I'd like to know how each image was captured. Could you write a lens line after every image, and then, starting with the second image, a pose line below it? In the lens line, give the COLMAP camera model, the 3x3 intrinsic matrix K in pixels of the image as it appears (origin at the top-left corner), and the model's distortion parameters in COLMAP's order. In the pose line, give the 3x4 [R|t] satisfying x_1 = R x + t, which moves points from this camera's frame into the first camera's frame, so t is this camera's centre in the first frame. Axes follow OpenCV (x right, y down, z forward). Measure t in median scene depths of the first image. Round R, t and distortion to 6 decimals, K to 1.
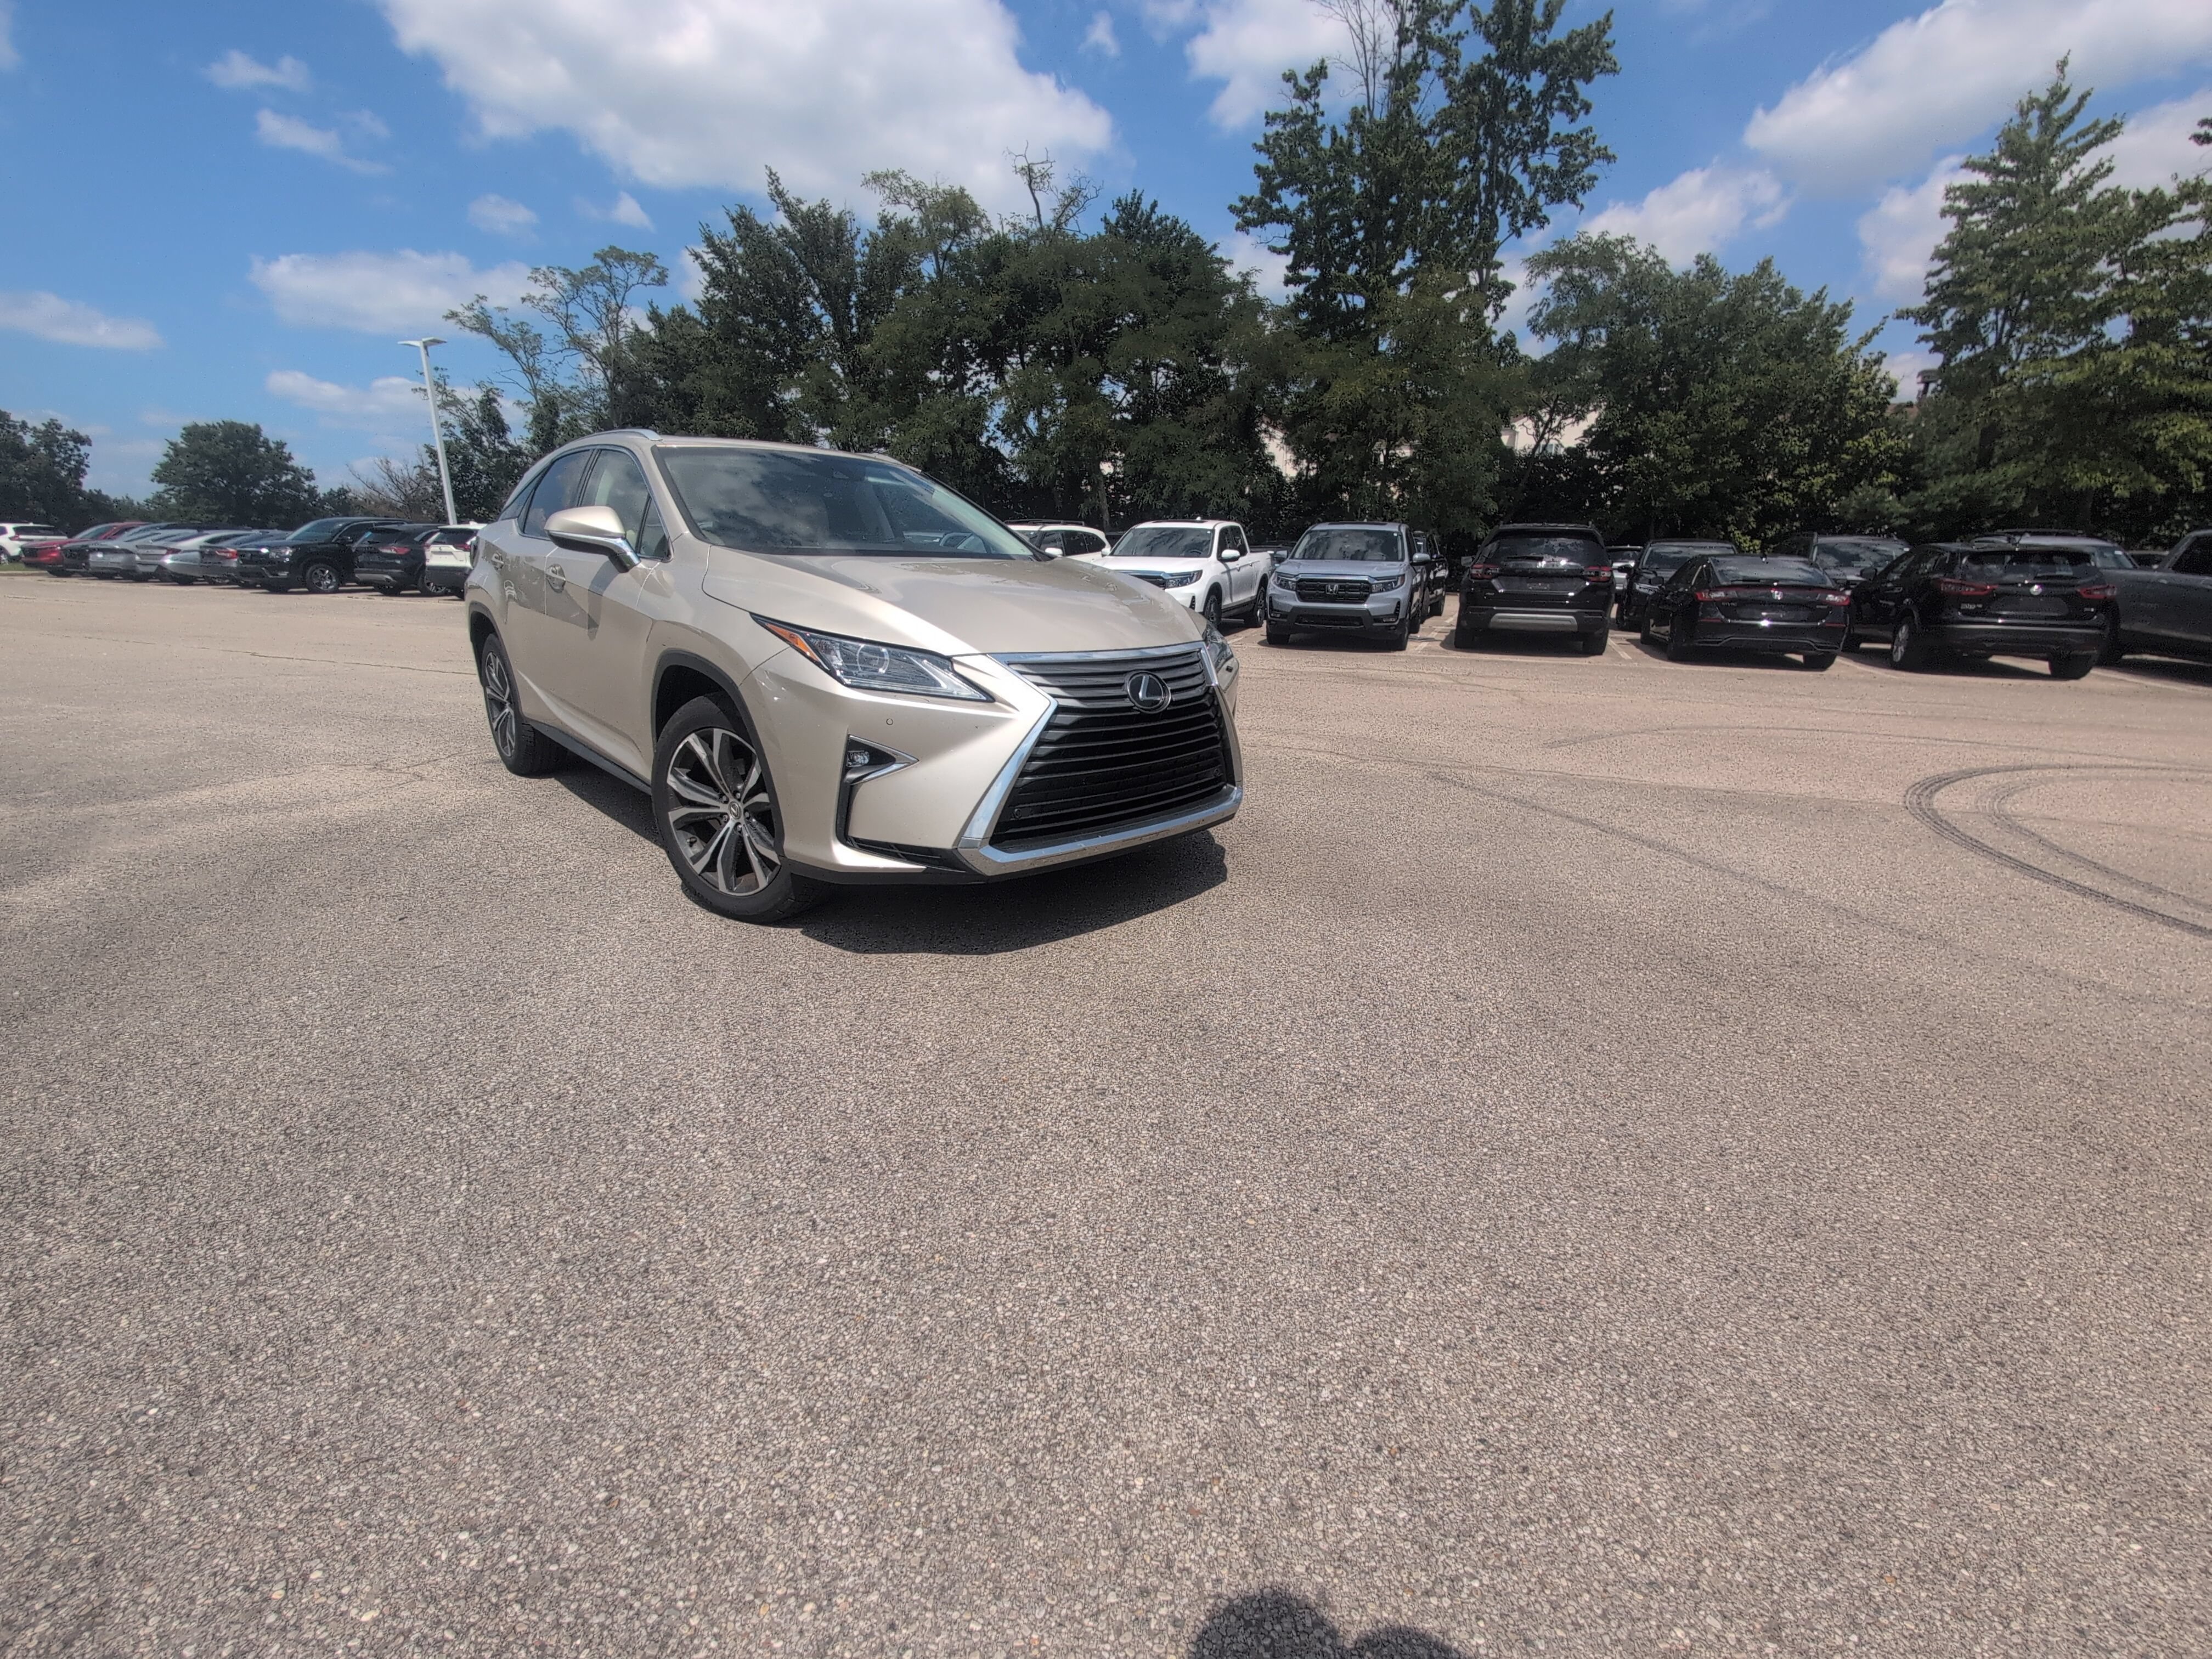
lens RADIAL K [[939.0, 0, 1105.2], [0, 939.0, 833.2], [0, 0, 1]] dist [-0.001181, 0.000643]
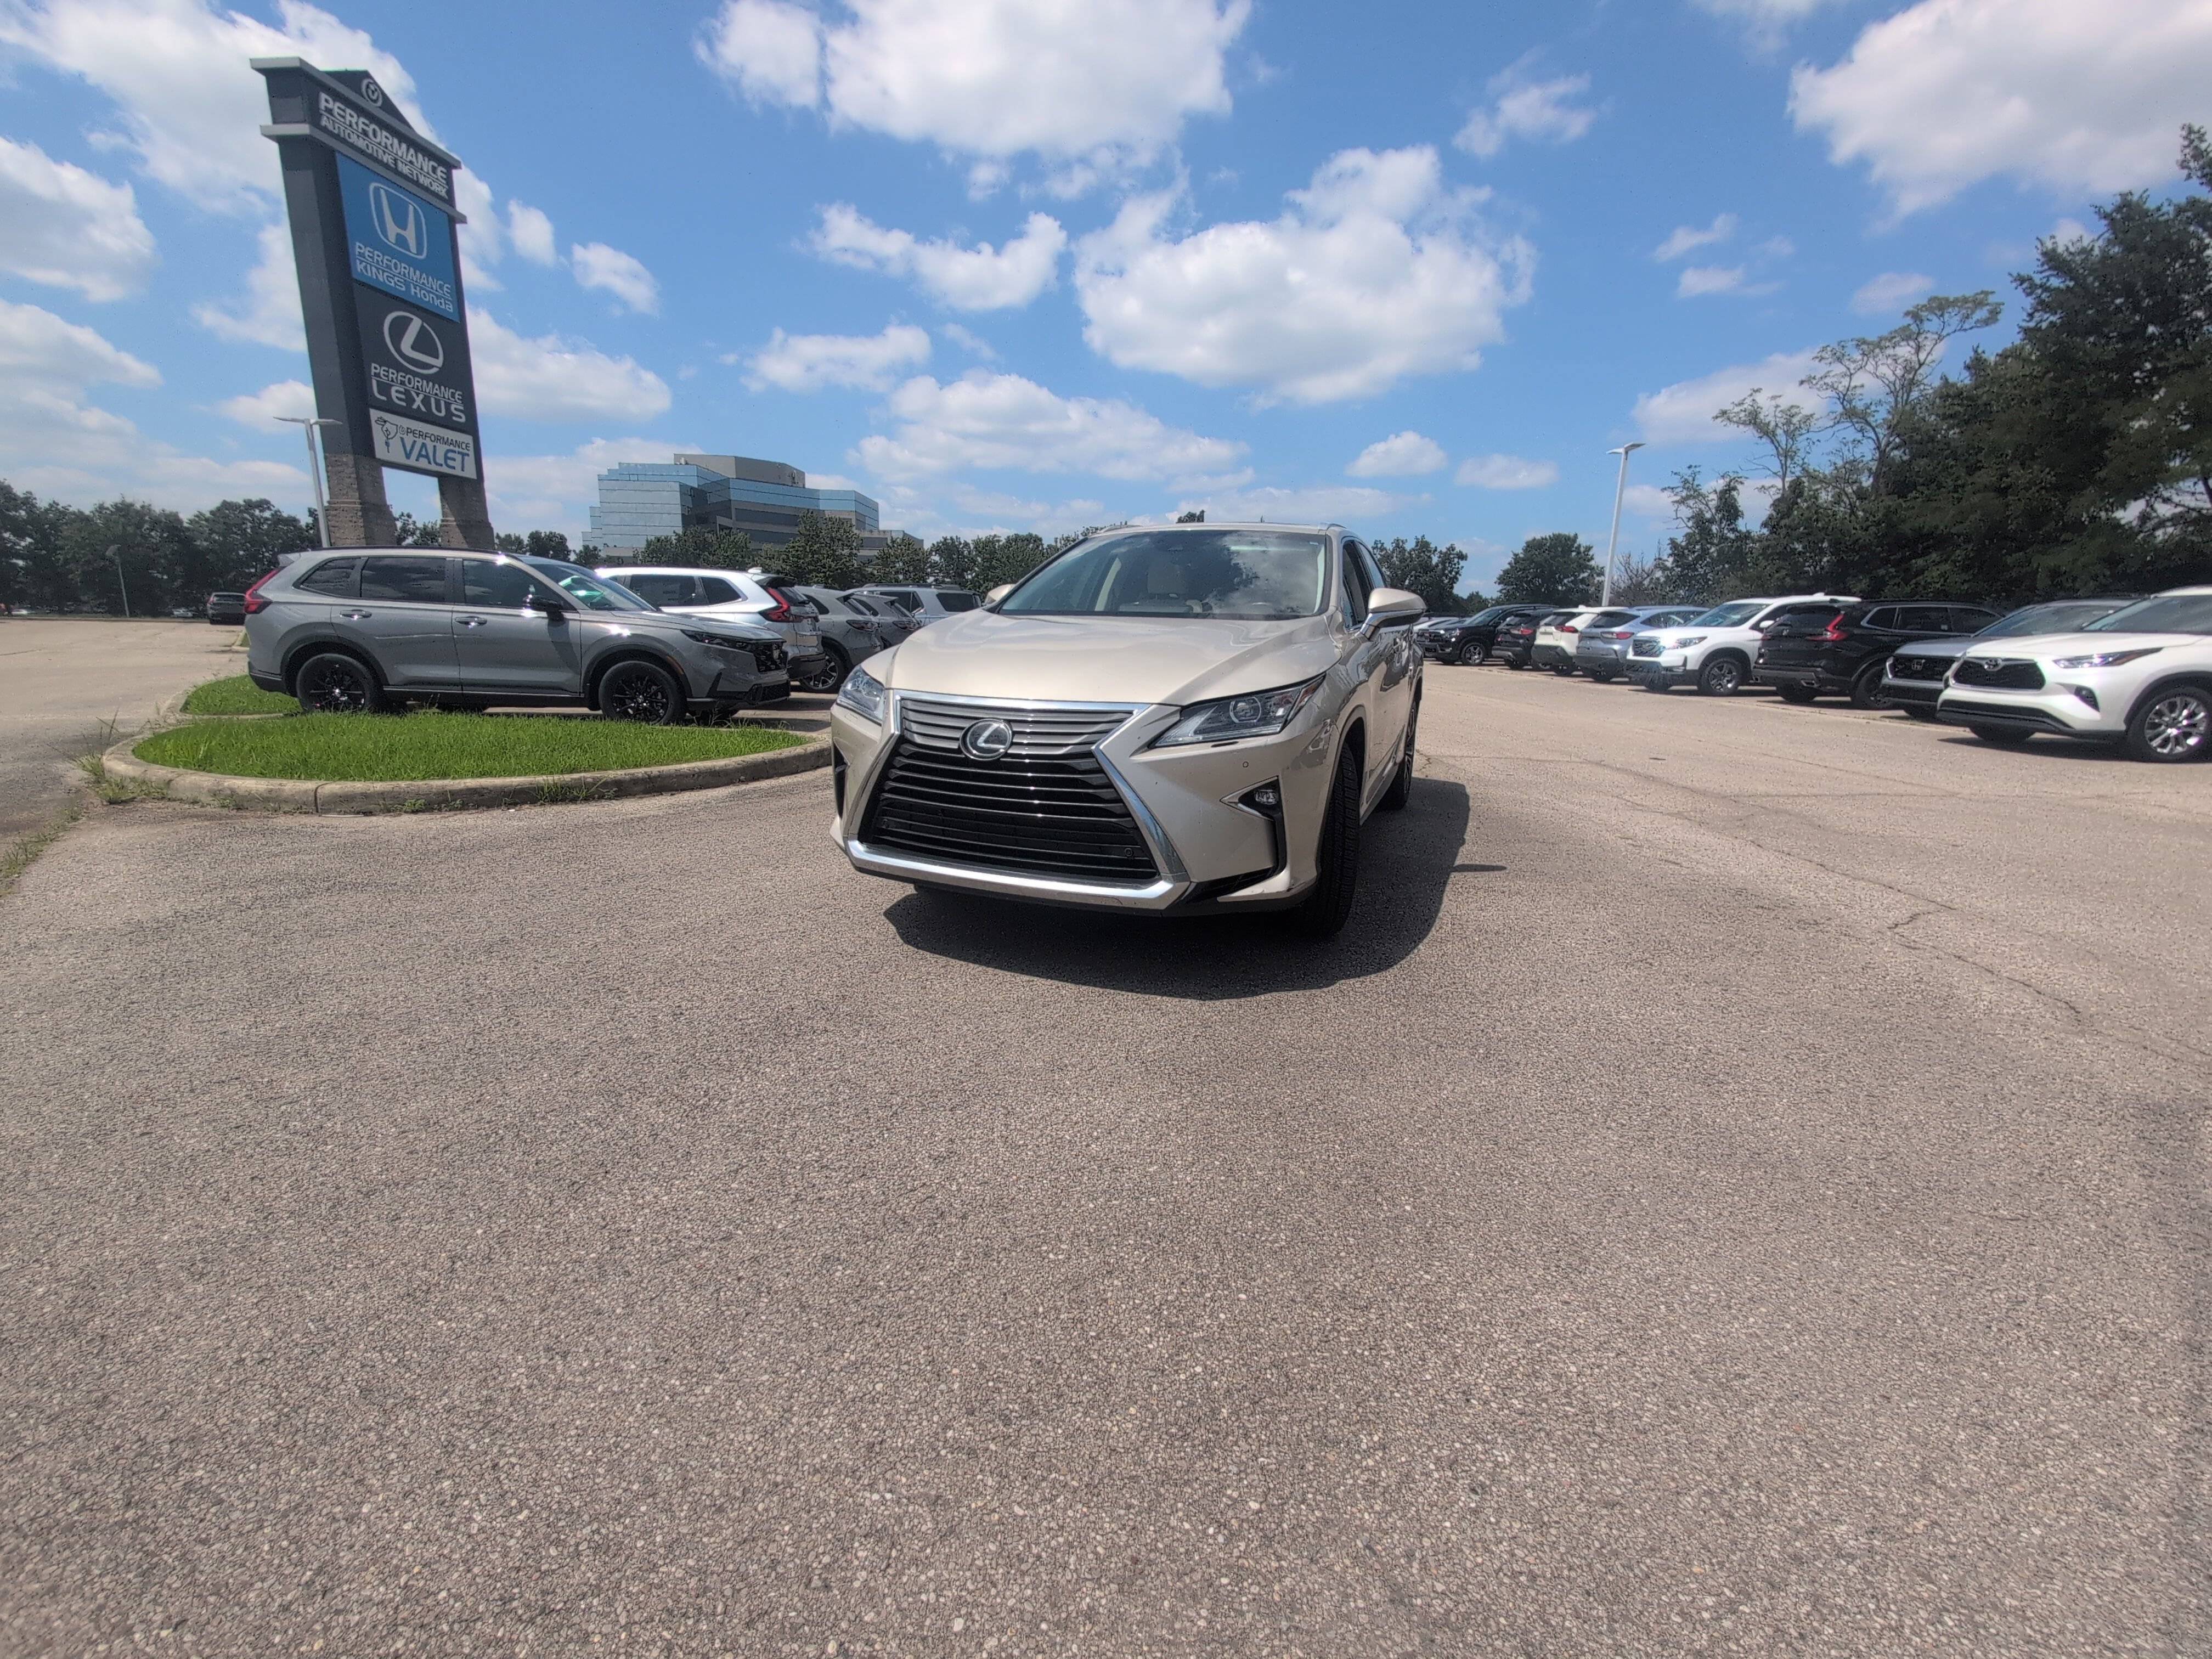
lens RADIAL K [[939.0, 0, 1106.9], [0, 939.0, 829.5], [0, 0, 1]] dist [-0.001181, 0.000643]
pose [[0.398410, 0.186627, -0.898020, 0.084103], [-0.265558, 0.960617, 0.081820, -0.014327], [0.877923, 0.205878, 0.432279, 0.057206]]
